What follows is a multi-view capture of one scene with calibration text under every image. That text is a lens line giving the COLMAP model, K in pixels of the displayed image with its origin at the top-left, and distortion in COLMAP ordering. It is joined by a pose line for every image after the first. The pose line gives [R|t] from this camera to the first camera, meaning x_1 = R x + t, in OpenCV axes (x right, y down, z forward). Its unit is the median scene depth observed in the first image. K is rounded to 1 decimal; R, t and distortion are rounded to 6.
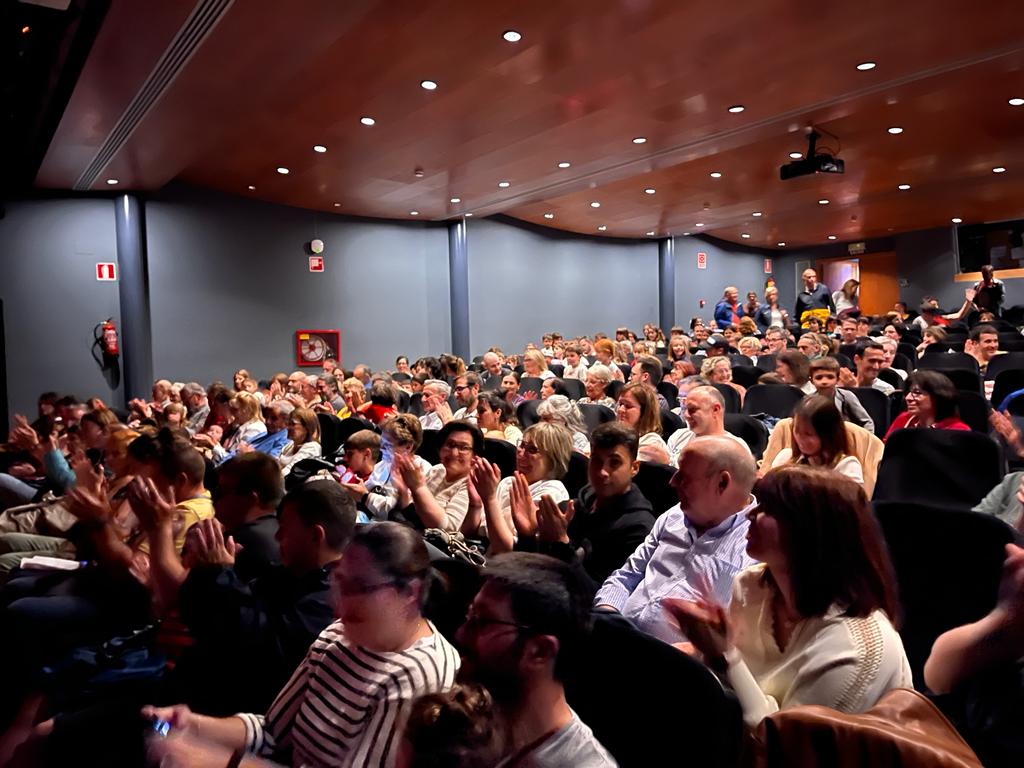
lens RADIAL K [[785.8, 0, 508.6], [0, 785.8, 384.9], [0, 0, 1]] dist [0.064770, -0.085682]
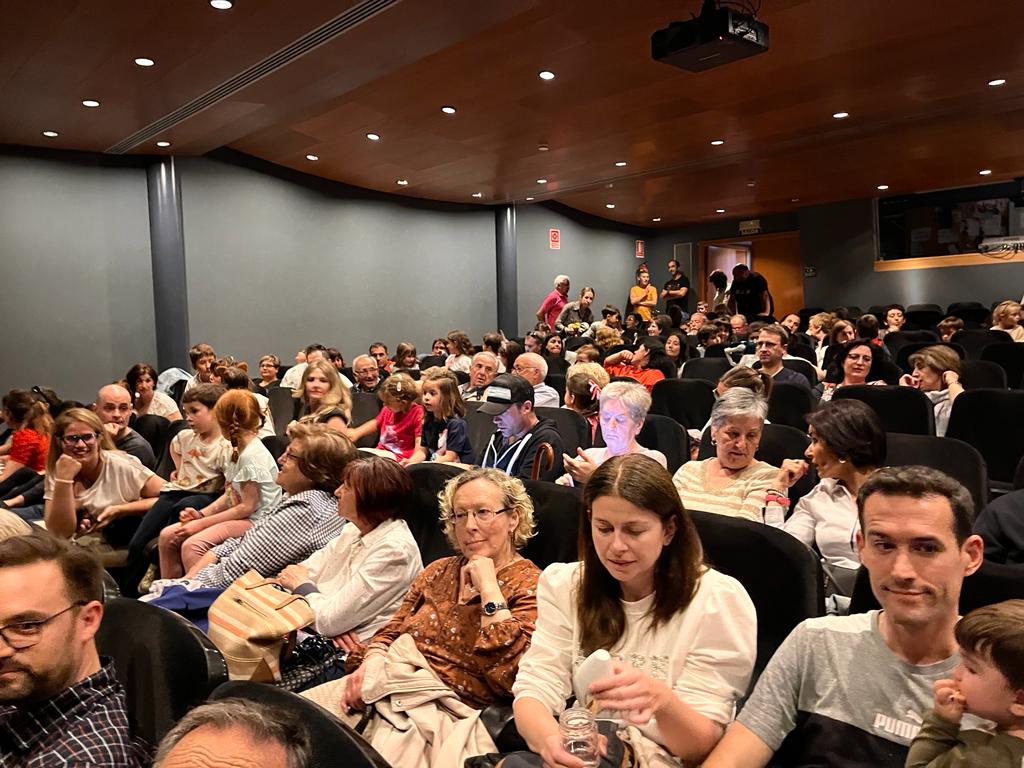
lens RADIAL K [[780.4, 0, 505.9], [0, 780.4, 385.2], [0, 0, 1]] dist [0.065361, -0.080634]
pose [[0.990110, -0.004104, 0.140234, 0.127390], [0.002074, 0.999891, 0.014618, -0.039118], [-0.140278, -0.014182, 0.990011, 0.362838]]
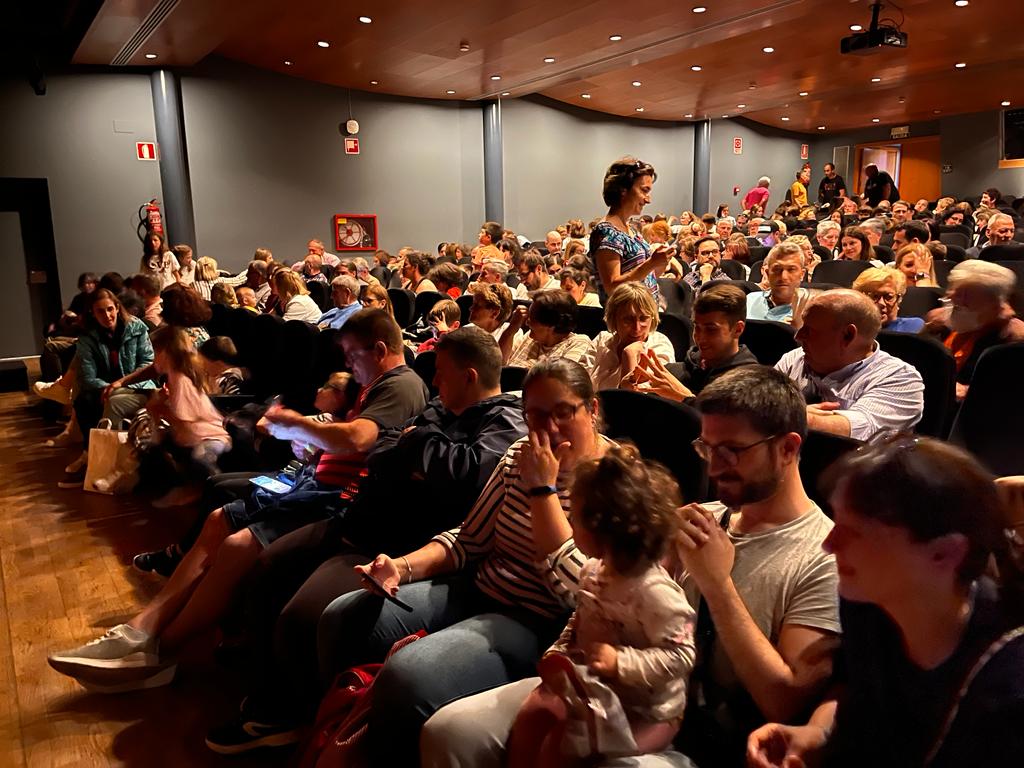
lens RADIAL K [[780.4, 0, 505.9], [0, 780.4, 385.2], [0, 0, 1]] dist [0.065361, -0.080634]
pose [[0.999839, 0.008422, -0.015820, -0.032489], [-0.006227, 0.990963, 0.133991, 0.010337], [0.016805, -0.133871, 0.990856, -0.010166]]
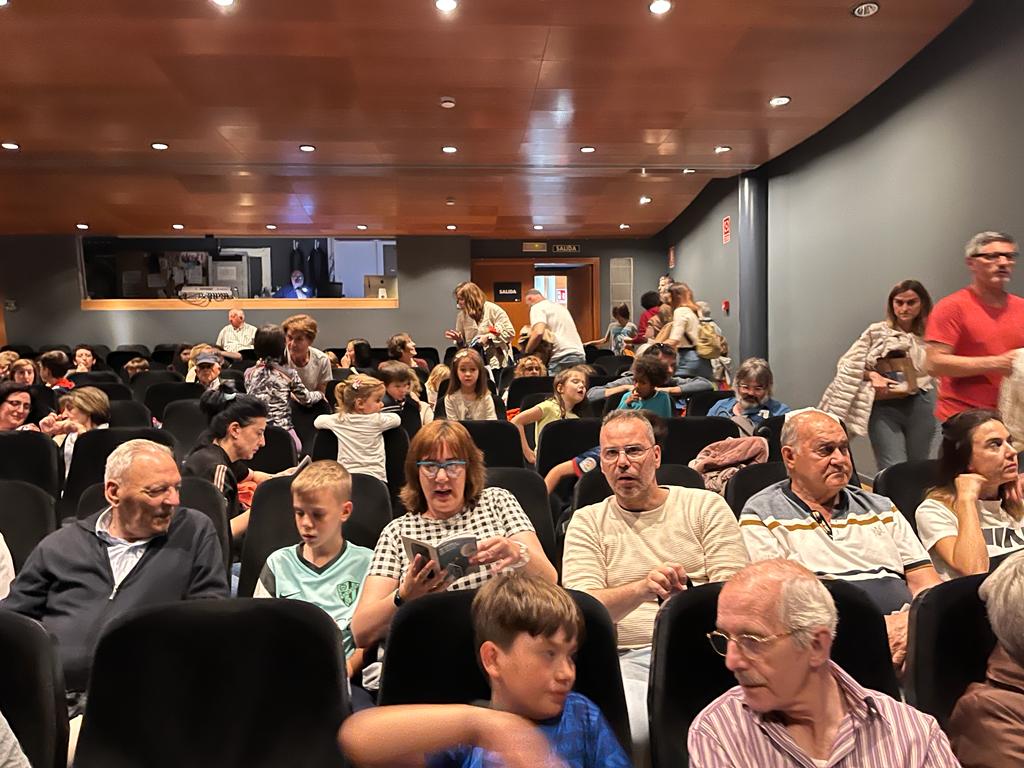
lens RADIAL K [[785.8, 0, 508.6], [0, 785.8, 384.9], [0, 0, 1]] dist [0.064770, -0.085682]
pose [[0.516557, -0.010628, 0.856187, 0.154832], [0.042321, 0.999018, -0.013132, -0.039307], [-0.855206, 0.043018, 0.516499, 0.332393]]
